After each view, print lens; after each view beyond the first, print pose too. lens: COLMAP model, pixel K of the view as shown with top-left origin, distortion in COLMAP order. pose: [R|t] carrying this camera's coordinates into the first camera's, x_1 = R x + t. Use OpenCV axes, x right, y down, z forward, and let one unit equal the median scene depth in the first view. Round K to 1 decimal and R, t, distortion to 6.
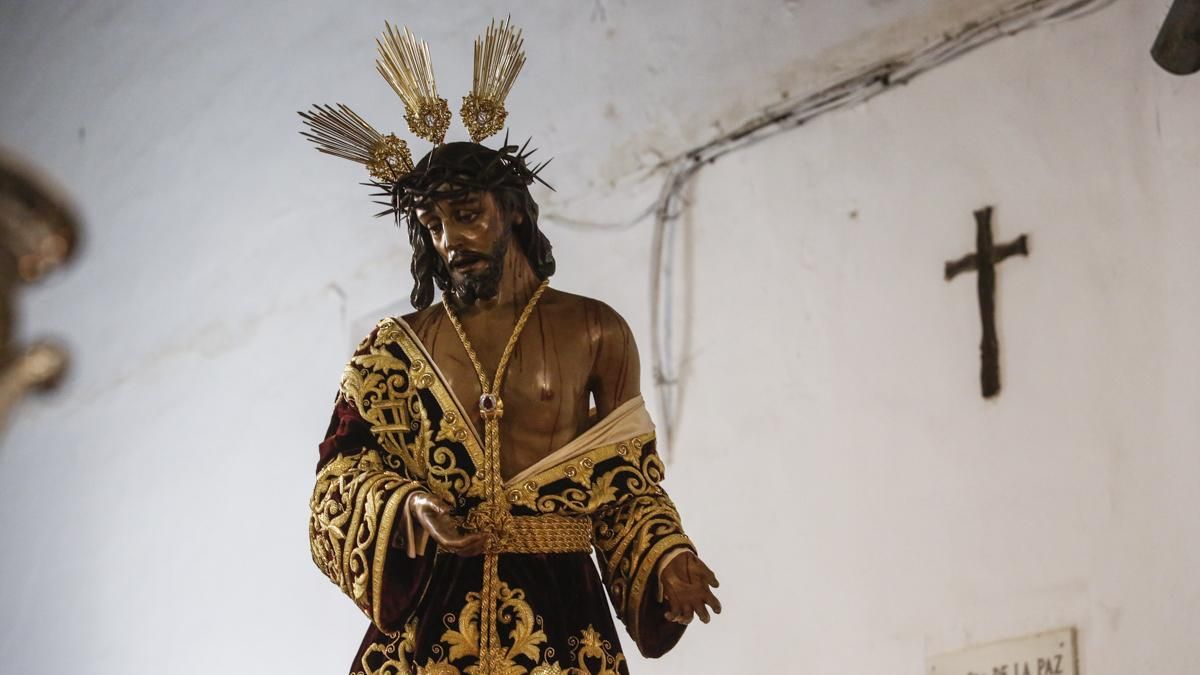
lens RADIAL K [[2699.7, 0, 600.0], [0, 2699.7, 337.5], [0, 0, 1]] dist [-0.280378, 0.038204]
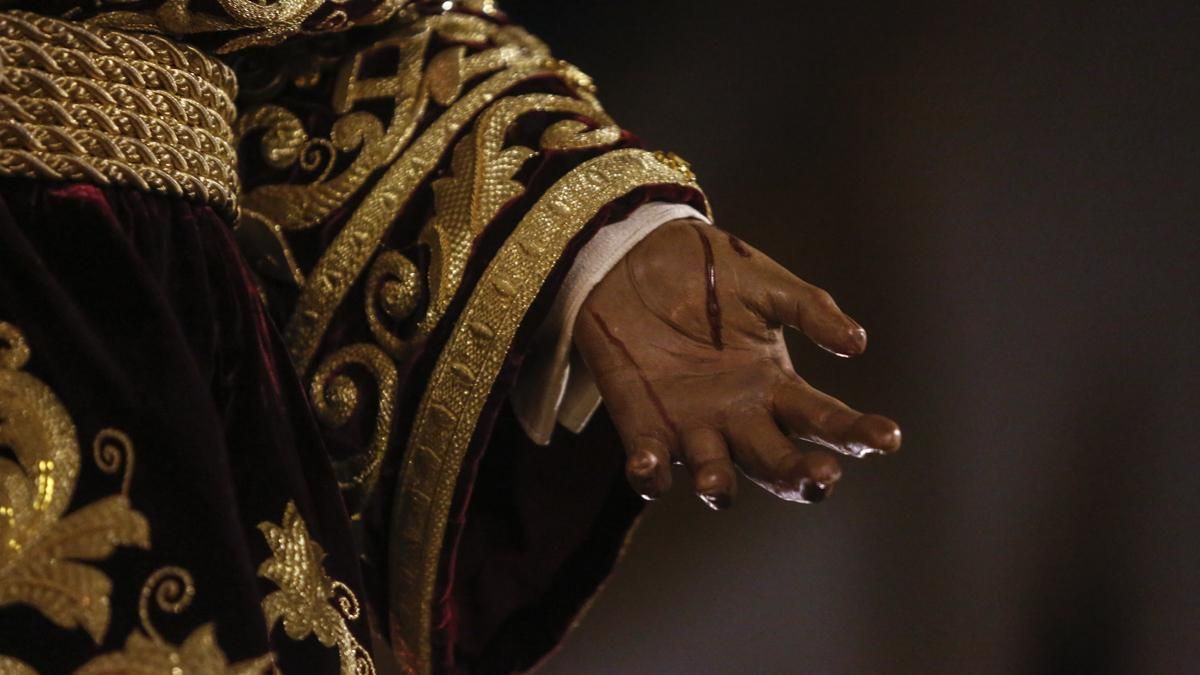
lens RADIAL K [[6716.2, 0, 600.0], [0, 6716.2, 337.5], [0, 0, 1]] dist [1.759582, 0.936892]
pose [[0.959741, 0.054021, 0.275644, -0.136719], [-0.040750, 0.997728, -0.053651, 0.121361], [-0.277916, 0.040259, 0.959761, 0.435586]]
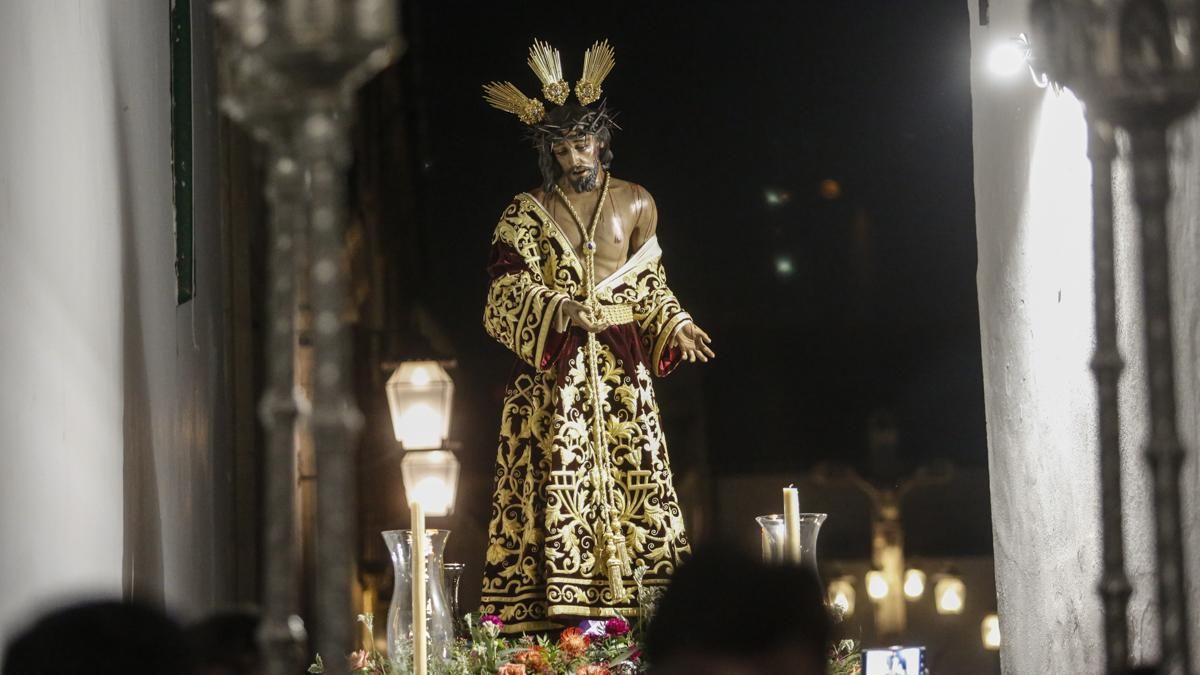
lens RADIAL K [[4174.9, 0, 600.0], [0, 4174.9, 337.5], [0, 0, 1]] dist [-0.049413, 0.030375]
pose [[0.970338, -0.022896, 0.240664, -0.726237], [-0.019774, 0.984652, 0.173407, -0.411919], [-0.240941, -0.173022, 0.954993, -1.759557]]
